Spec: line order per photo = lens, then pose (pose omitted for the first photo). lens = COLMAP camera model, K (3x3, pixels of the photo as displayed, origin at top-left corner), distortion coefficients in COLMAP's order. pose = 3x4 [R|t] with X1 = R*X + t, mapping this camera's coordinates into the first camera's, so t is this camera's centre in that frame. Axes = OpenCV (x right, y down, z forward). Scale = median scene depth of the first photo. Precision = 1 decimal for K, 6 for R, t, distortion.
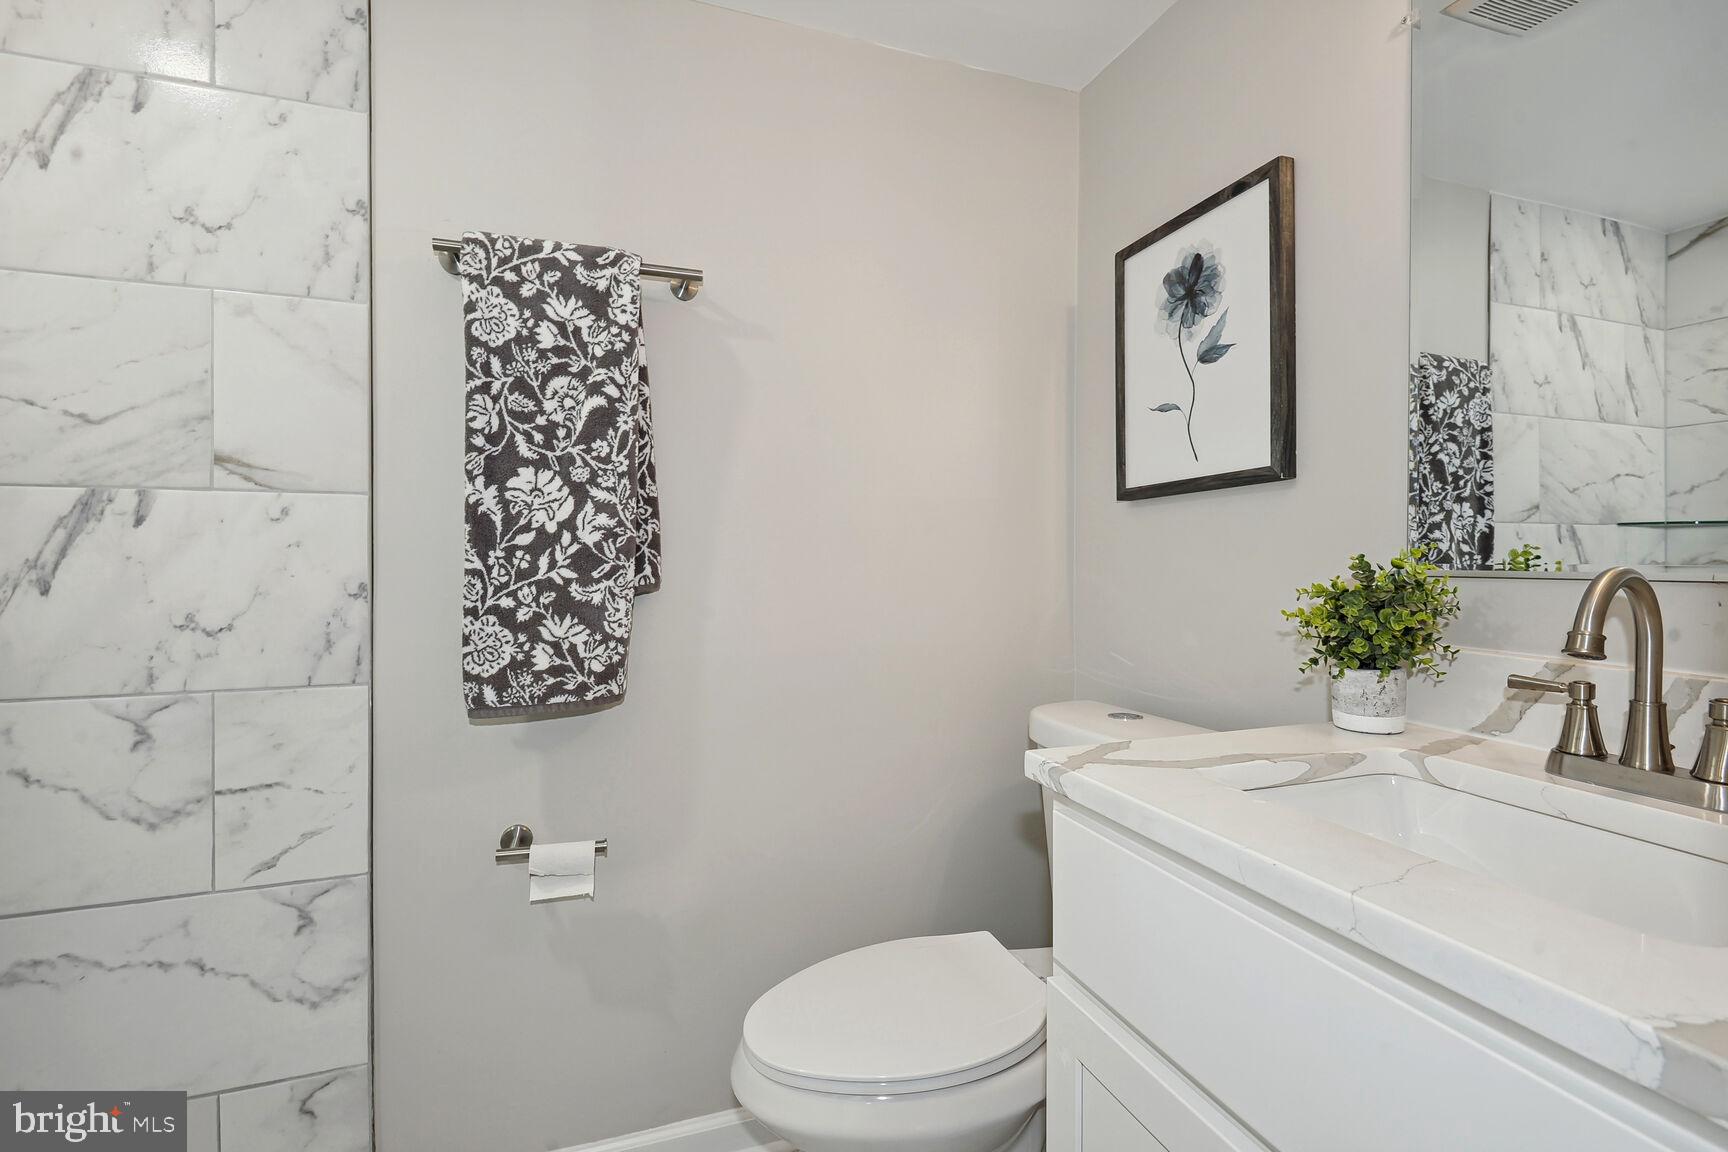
lens RADIAL K [[797.2, 0, 869.2], [0, 797.2, 555.5], [0, 0, 1]] dist [0.035137, -0.022923]
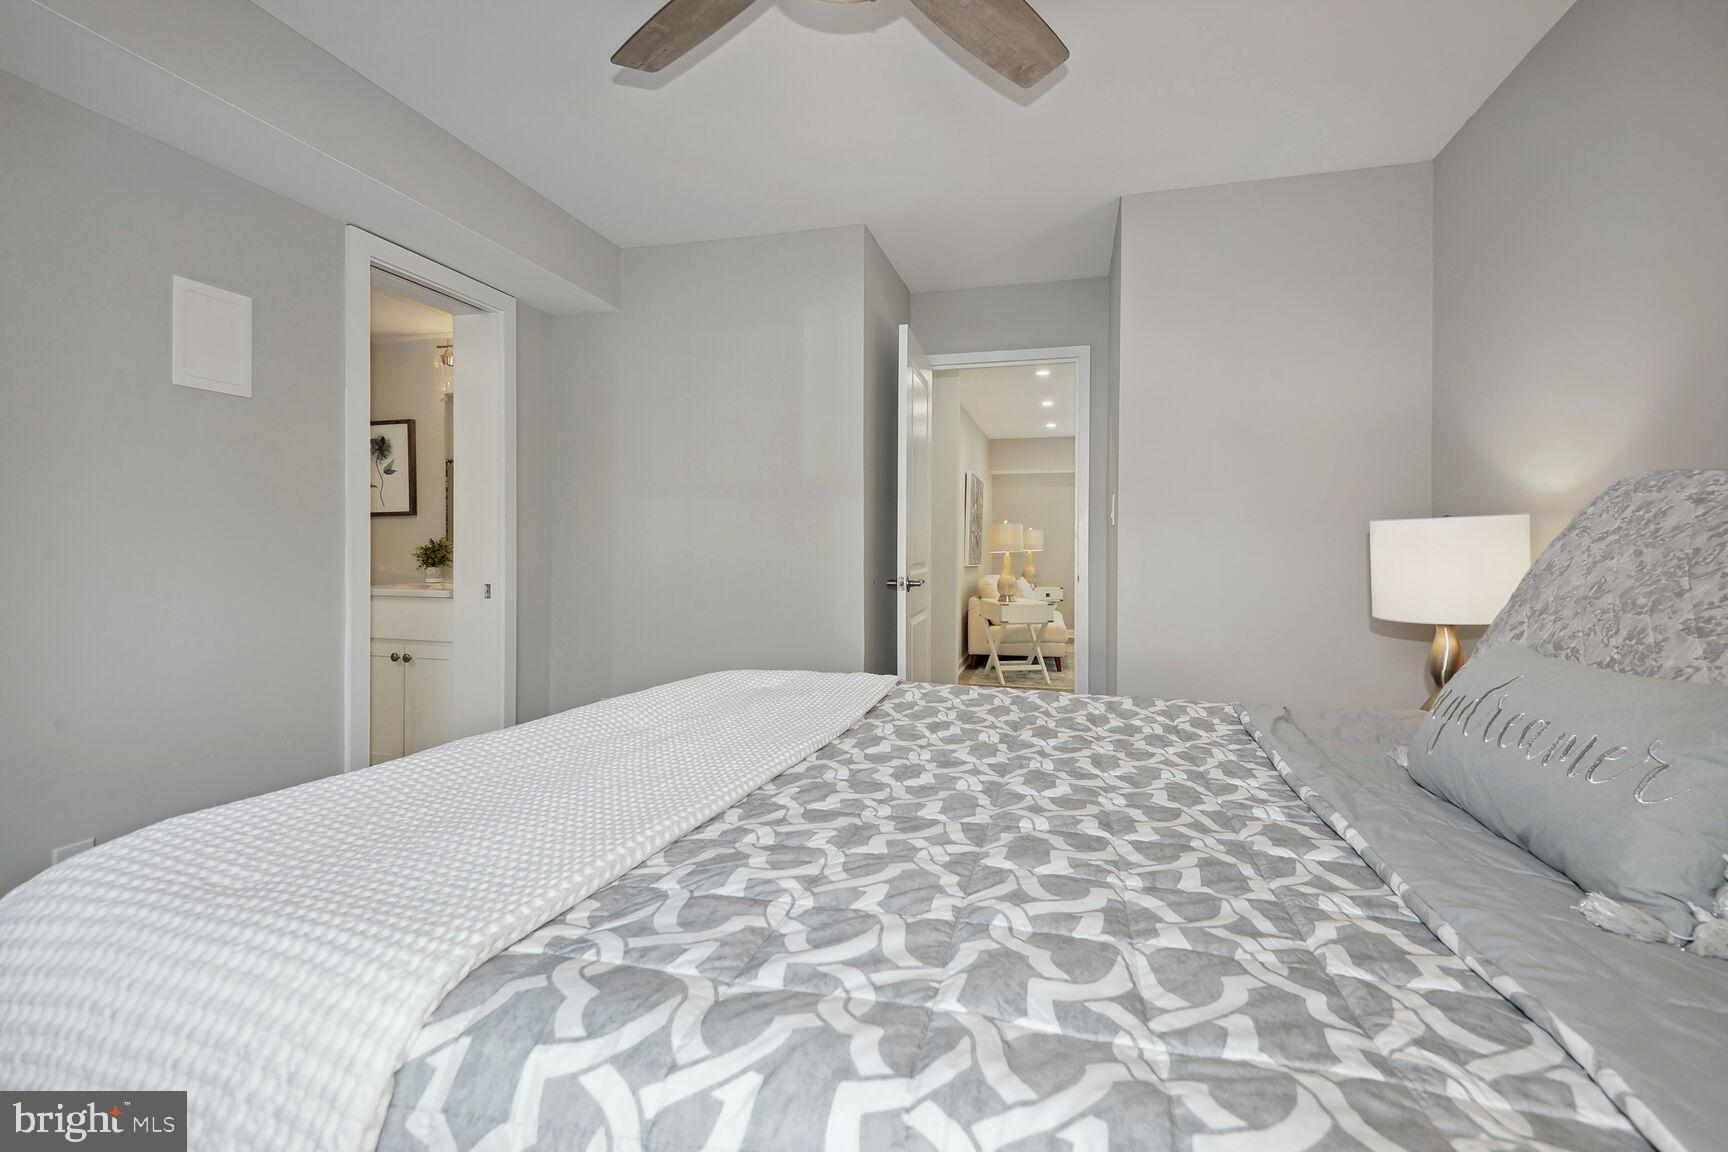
lens RADIAL K [[797.2, 0, 869.2], [0, 797.2, 555.5], [0, 0, 1]] dist [0.035137, -0.022923]
pose [[0.560815, -0.000355, 0.827941, -1.143364], [-0.006165, 0.999970, 0.004605, 0.040525], [-0.827919, -0.007687, 0.560796, -2.354109]]
